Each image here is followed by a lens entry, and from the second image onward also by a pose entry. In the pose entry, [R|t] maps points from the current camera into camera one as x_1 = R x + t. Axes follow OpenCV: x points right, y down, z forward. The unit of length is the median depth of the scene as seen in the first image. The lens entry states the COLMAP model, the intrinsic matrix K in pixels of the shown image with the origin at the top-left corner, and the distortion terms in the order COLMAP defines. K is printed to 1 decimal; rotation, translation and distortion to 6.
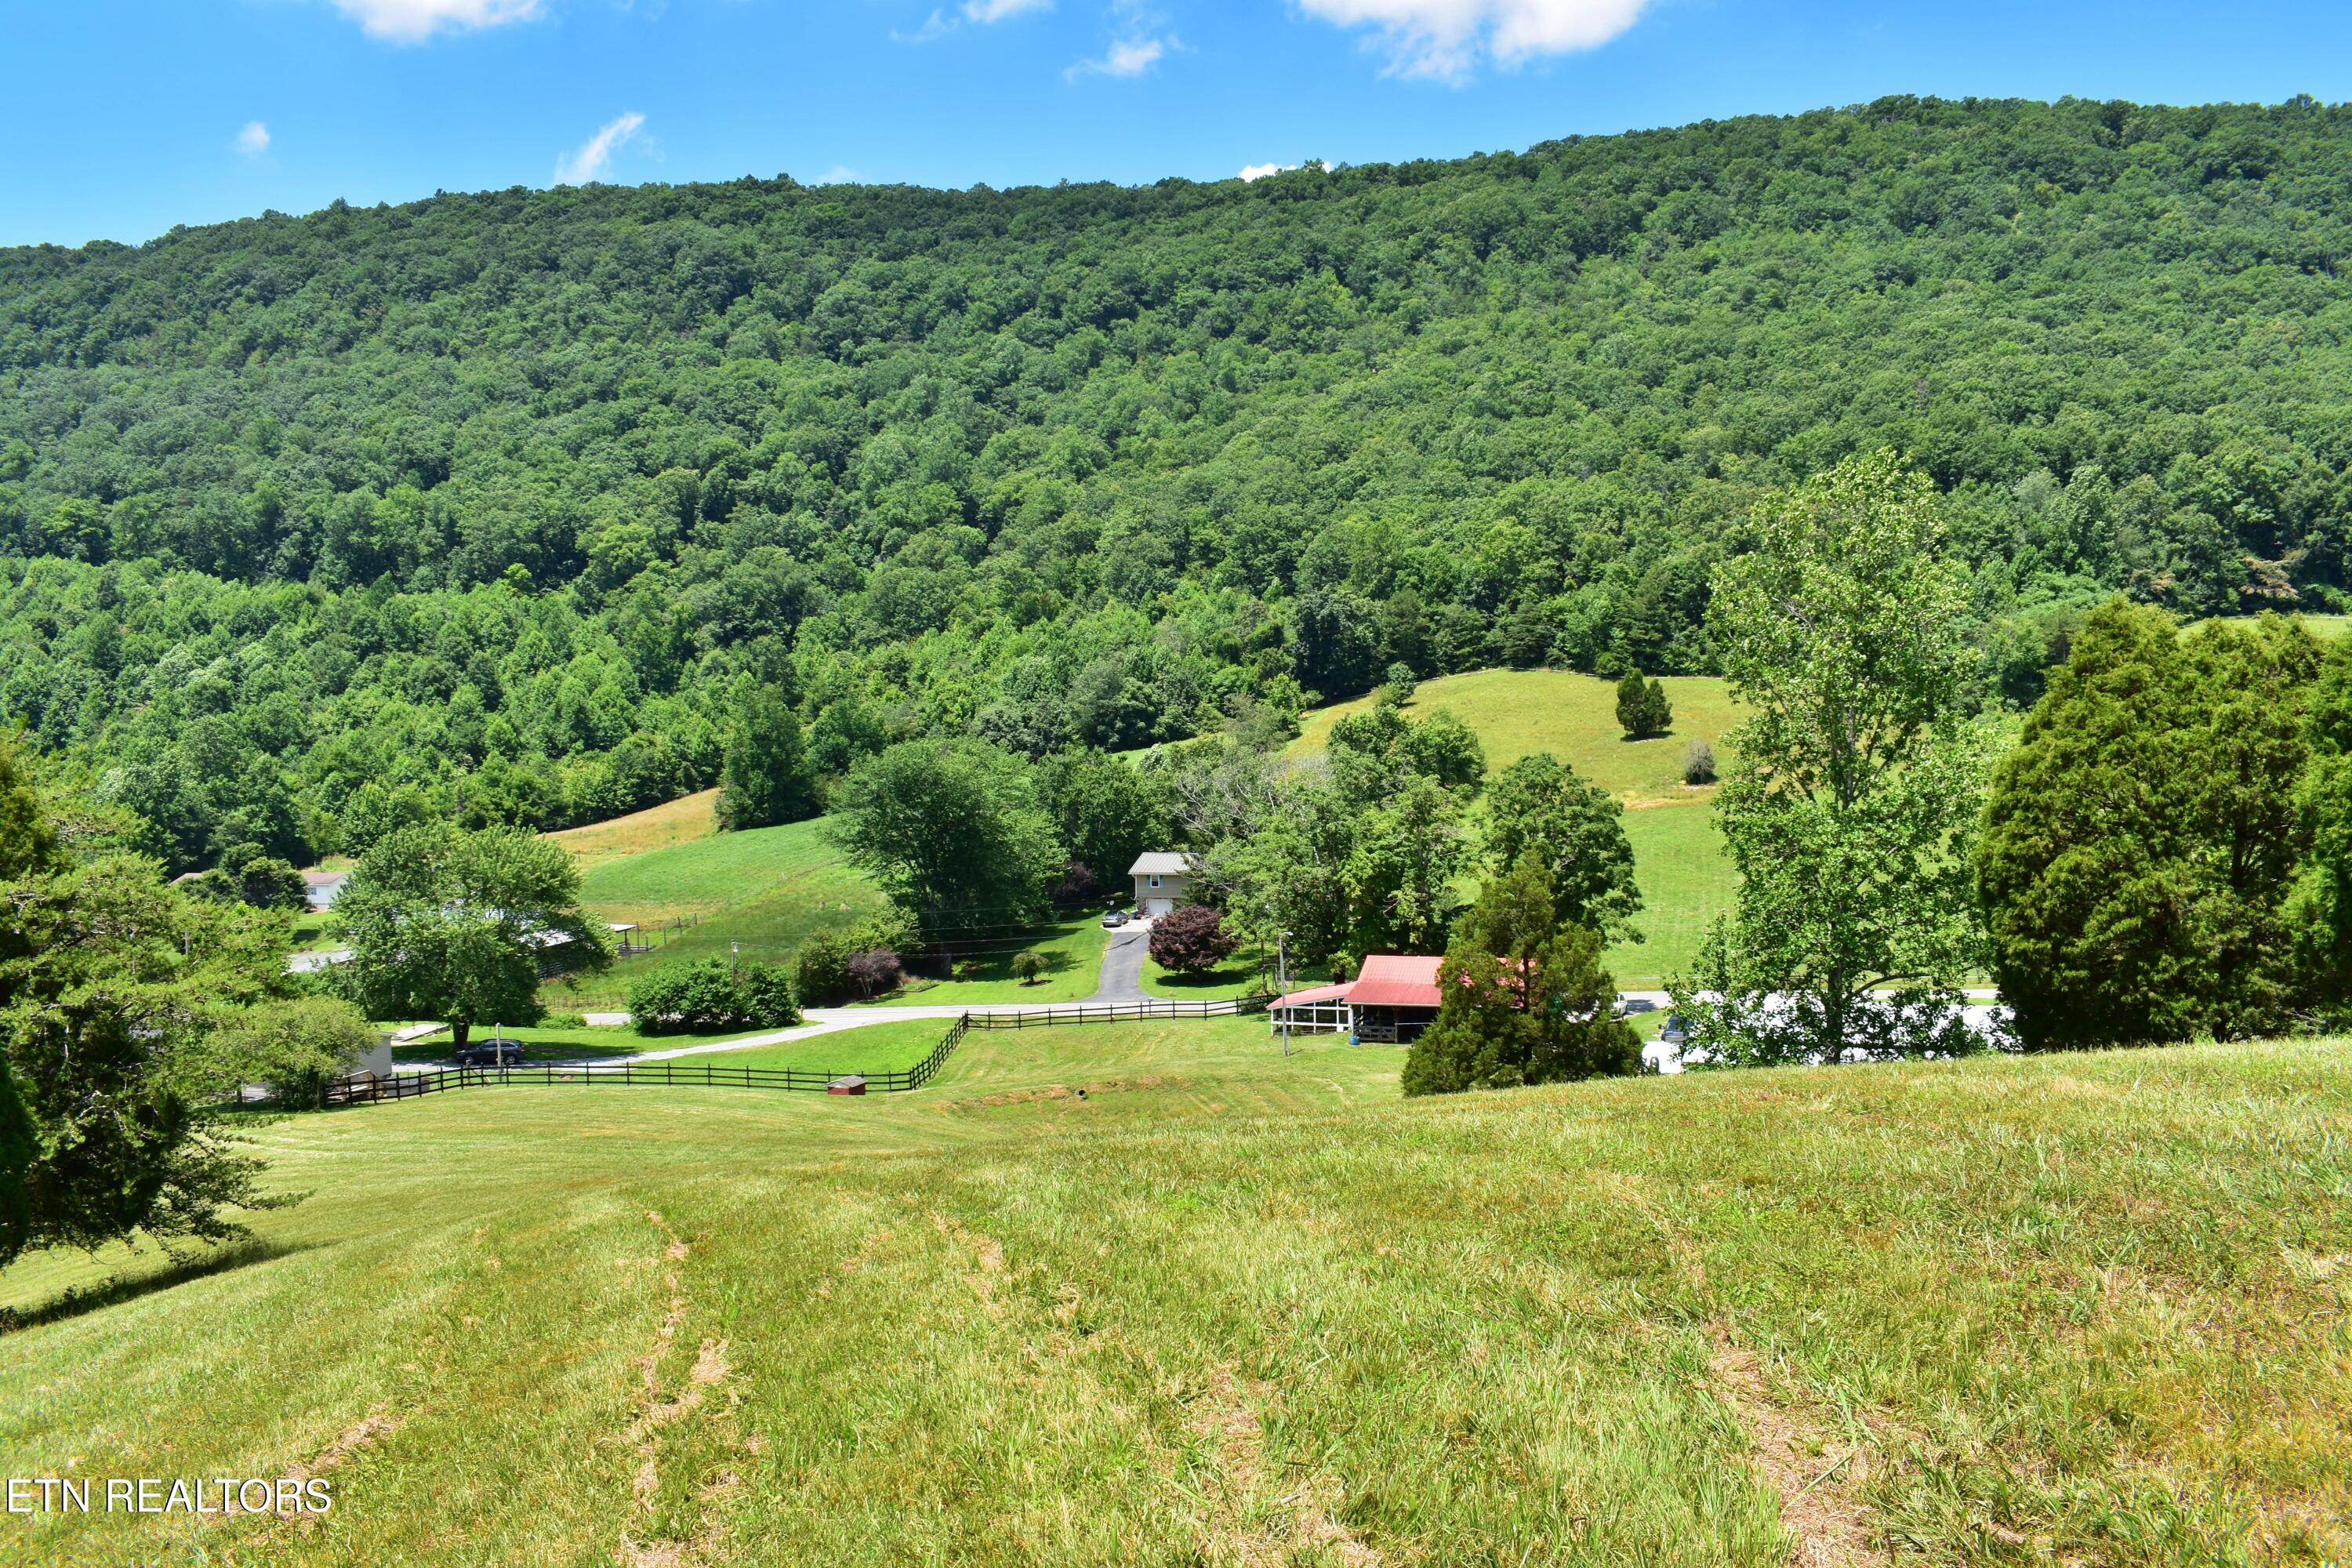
lens RADIAL K [[1896.5, 0, 1182.9], [0, 1896.5, 780.6], [0, 0, 1]] dist [-0.099582, 0.020175]
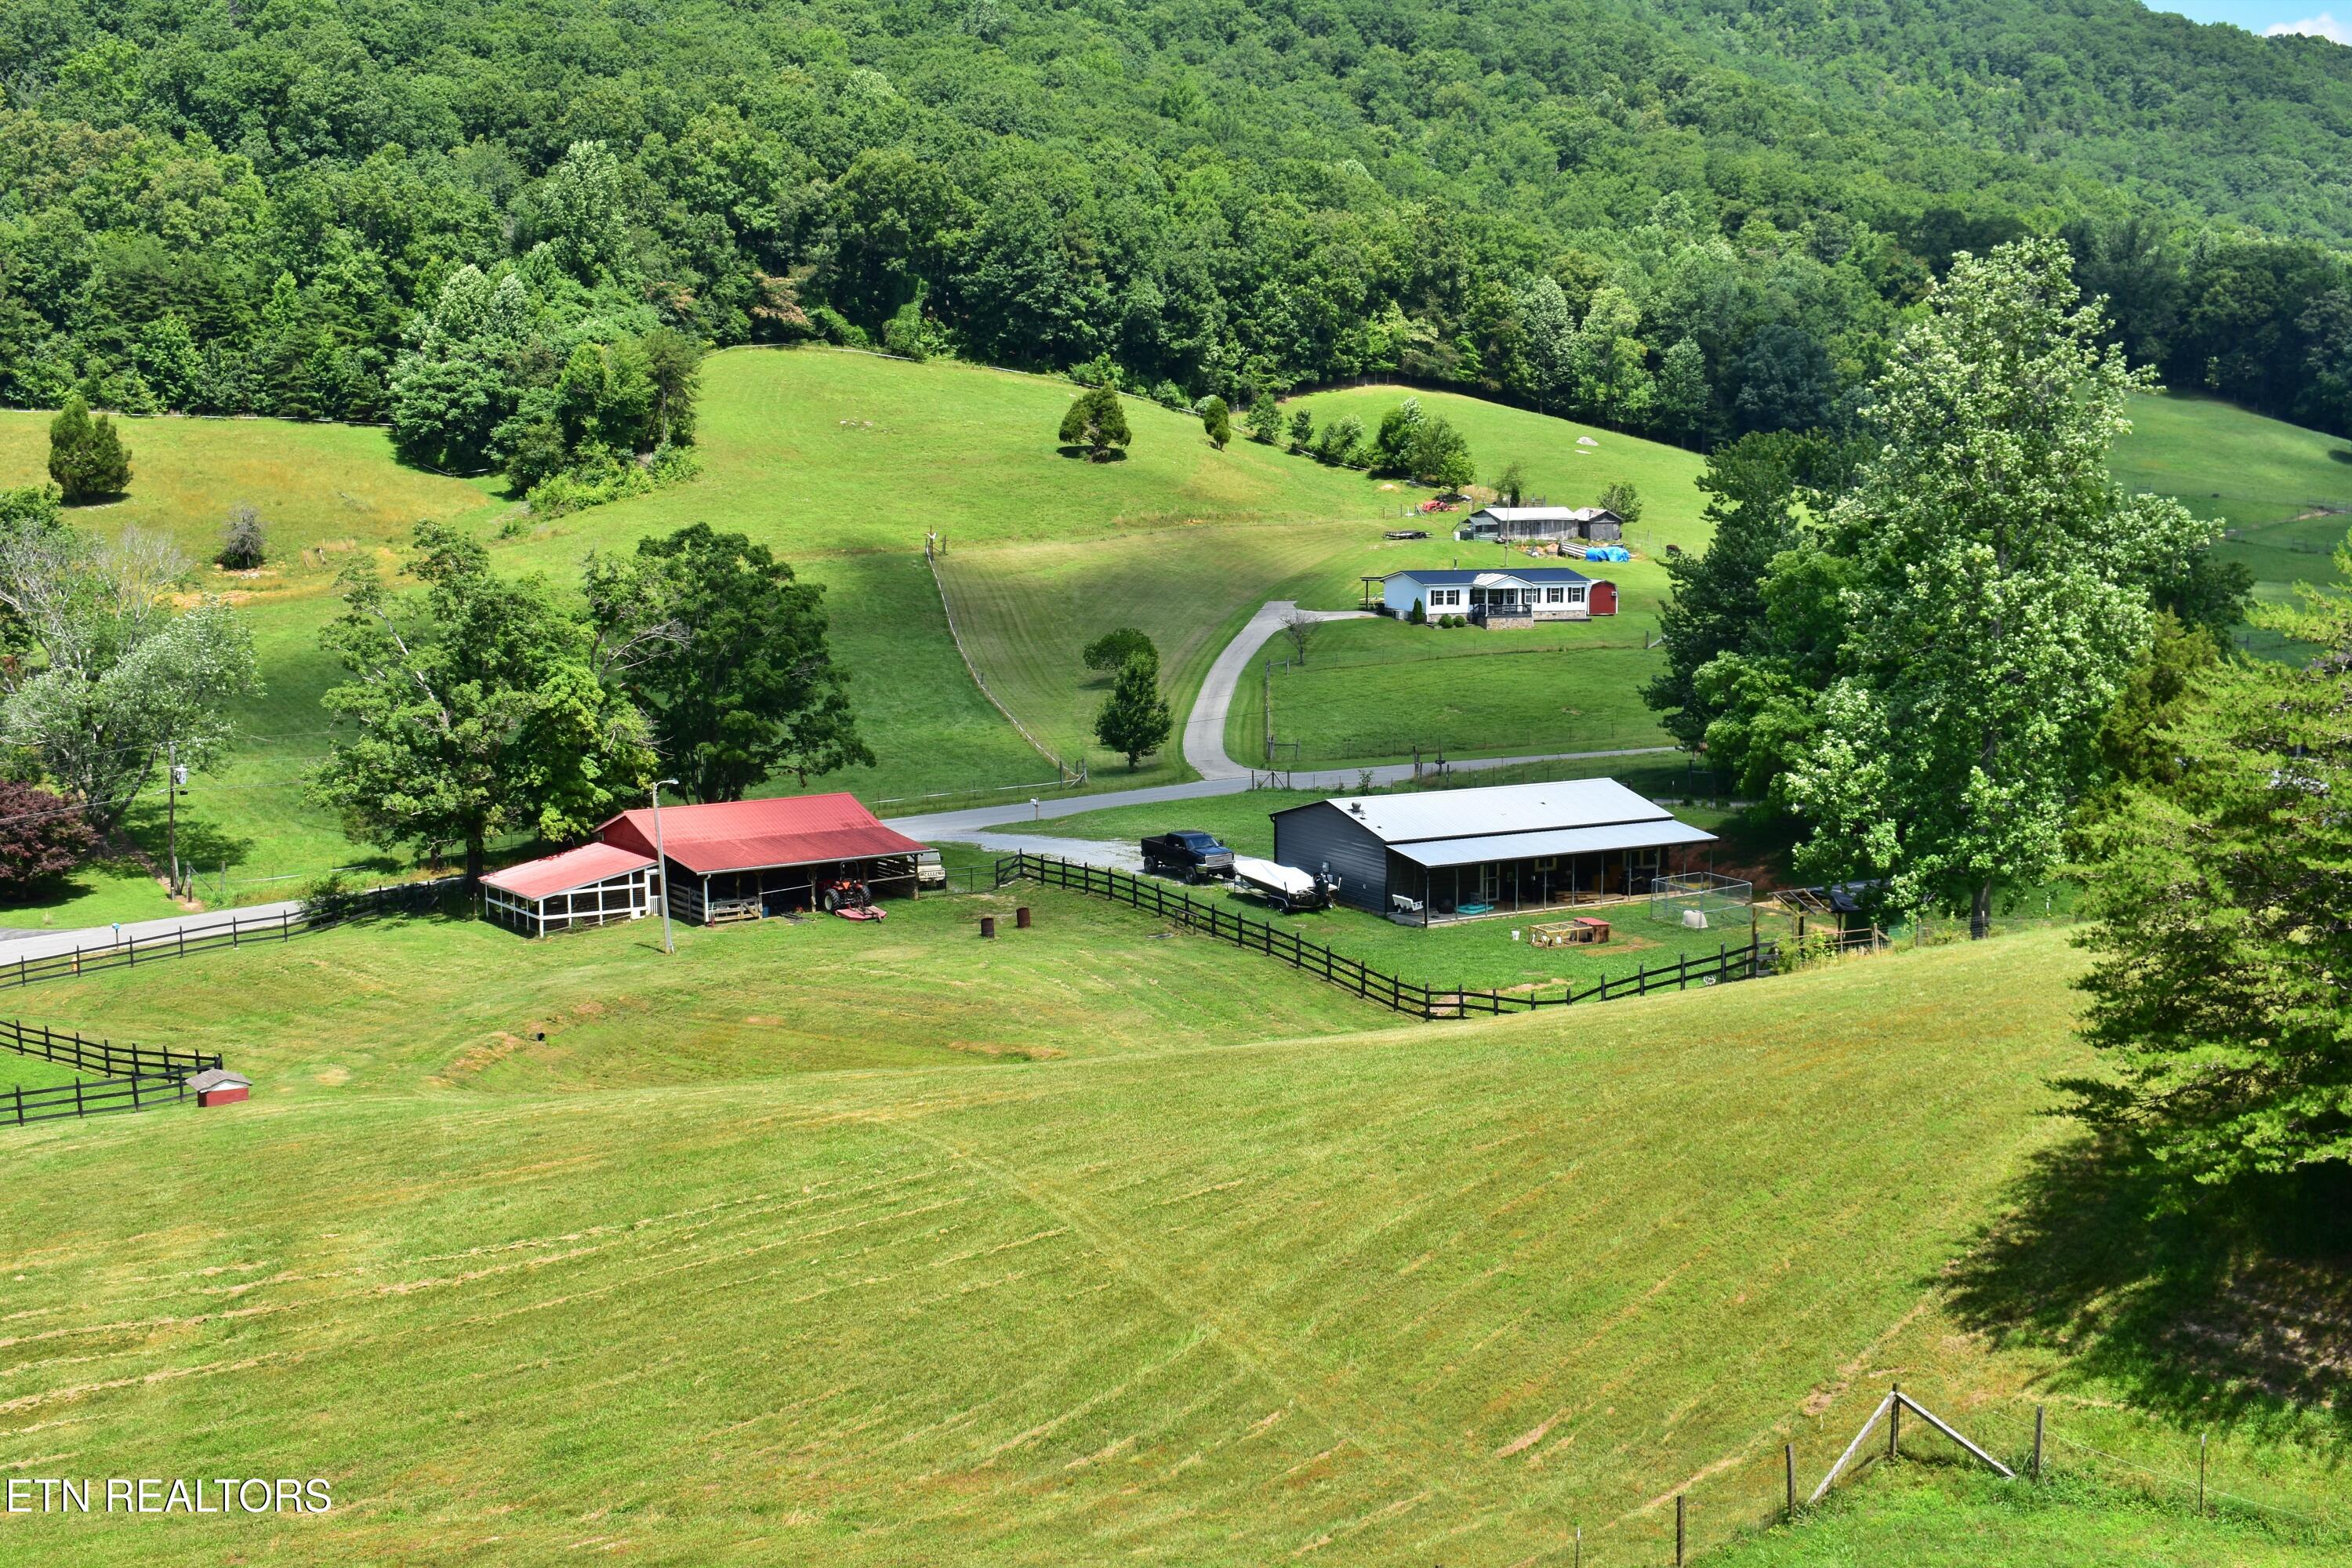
lens RADIAL K [[2748.5, 0, 1195.7], [0, 2748.5, 783.7], [0, 0, 1]] dist [-0.059011, 0.016864]
pose [[0.632175, -0.084299, 0.770227, -0.188081], [0.020424, 0.995532, 0.092195, -0.003160], [-0.774557, -0.042552, 0.631072, 0.058346]]
